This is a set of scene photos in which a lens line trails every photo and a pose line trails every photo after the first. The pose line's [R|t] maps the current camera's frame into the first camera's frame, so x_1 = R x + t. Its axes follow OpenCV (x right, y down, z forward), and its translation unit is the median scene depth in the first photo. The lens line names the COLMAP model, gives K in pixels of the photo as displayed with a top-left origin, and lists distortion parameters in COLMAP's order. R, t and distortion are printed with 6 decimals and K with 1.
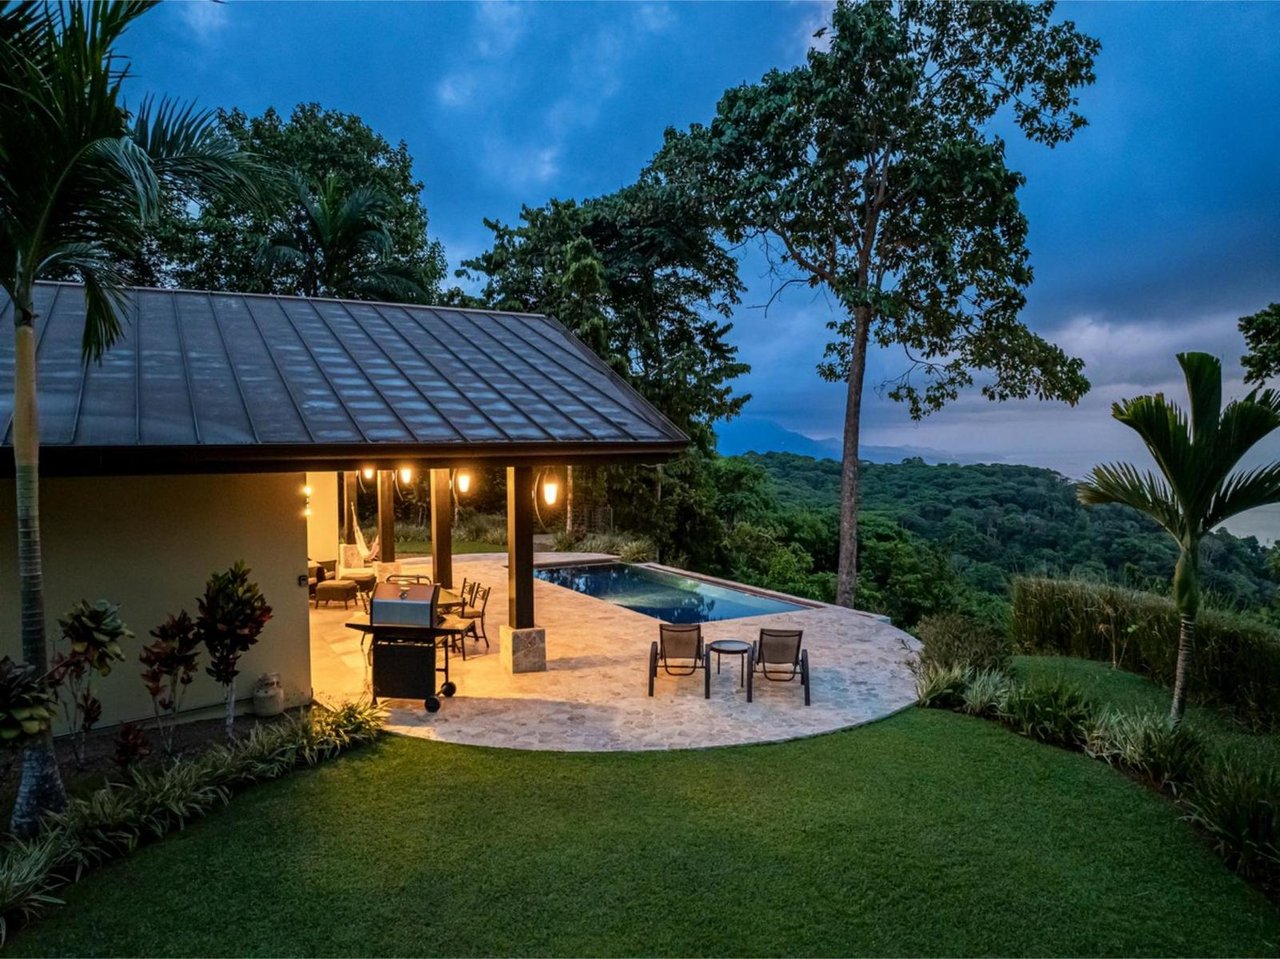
lens RADIAL K [[904.7, 0, 640.0], [0, 904.7, 479.5], [0, 0, 1]] dist [-0.039800, -0.000289]
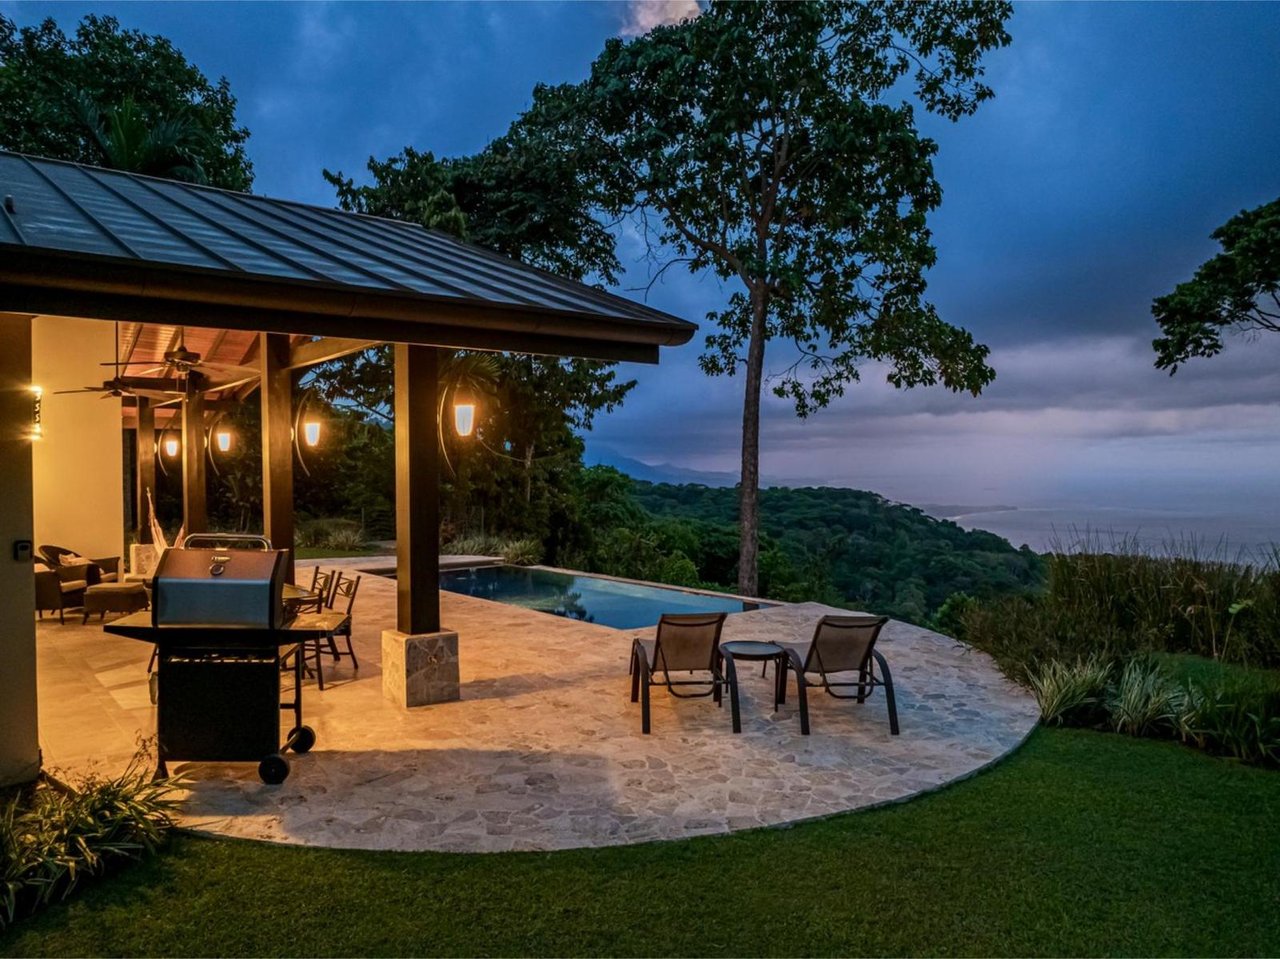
lens RADIAL K [[904.7, 0, 640.0], [0, 904.7, 479.5], [0, 0, 1]] dist [-0.039800, -0.000289]
pose [[0.983790, -0.003503, 0.179289, -0.038929], [0.008641, 0.999574, -0.027882, 0.032504], [-0.179115, 0.028979, 0.983401, 0.150914]]
